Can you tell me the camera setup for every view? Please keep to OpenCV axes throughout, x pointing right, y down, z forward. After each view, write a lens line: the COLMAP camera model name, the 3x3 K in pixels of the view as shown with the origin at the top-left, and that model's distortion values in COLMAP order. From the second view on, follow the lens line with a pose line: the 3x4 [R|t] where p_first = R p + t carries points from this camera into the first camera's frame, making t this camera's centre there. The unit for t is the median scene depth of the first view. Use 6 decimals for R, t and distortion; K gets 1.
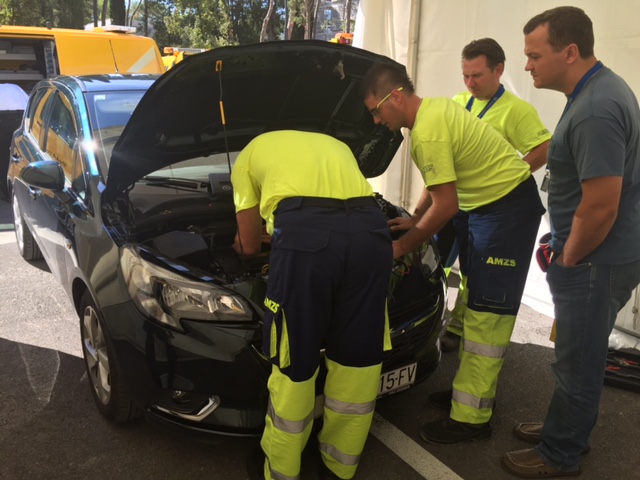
lens RADIAL K [[560.3, 0, 320.0], [0, 560.3, 240.0], [0, 0, 1]] dist [0.072731, -0.090028]
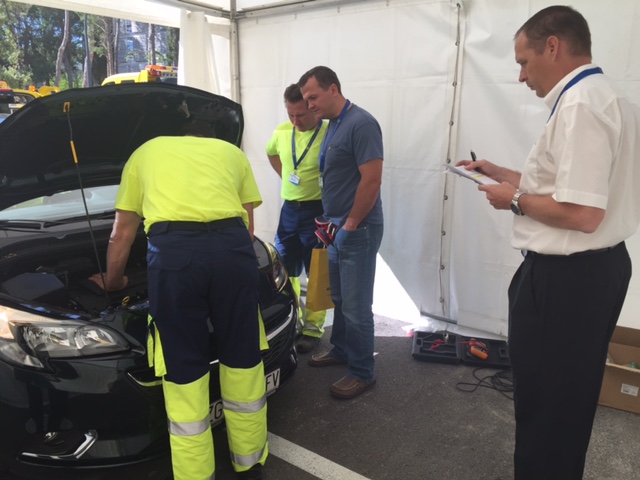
lens RADIAL K [[560.3, 0, 320.0], [0, 560.3, 240.0], [0, 0, 1]] dist [0.072731, -0.090028]
pose [[0.946712, -0.090589, 0.309080, -0.064826], [0.105138, 0.993984, -0.030706, 0.009503], [-0.304438, 0.061566, 0.950540, -0.084208]]
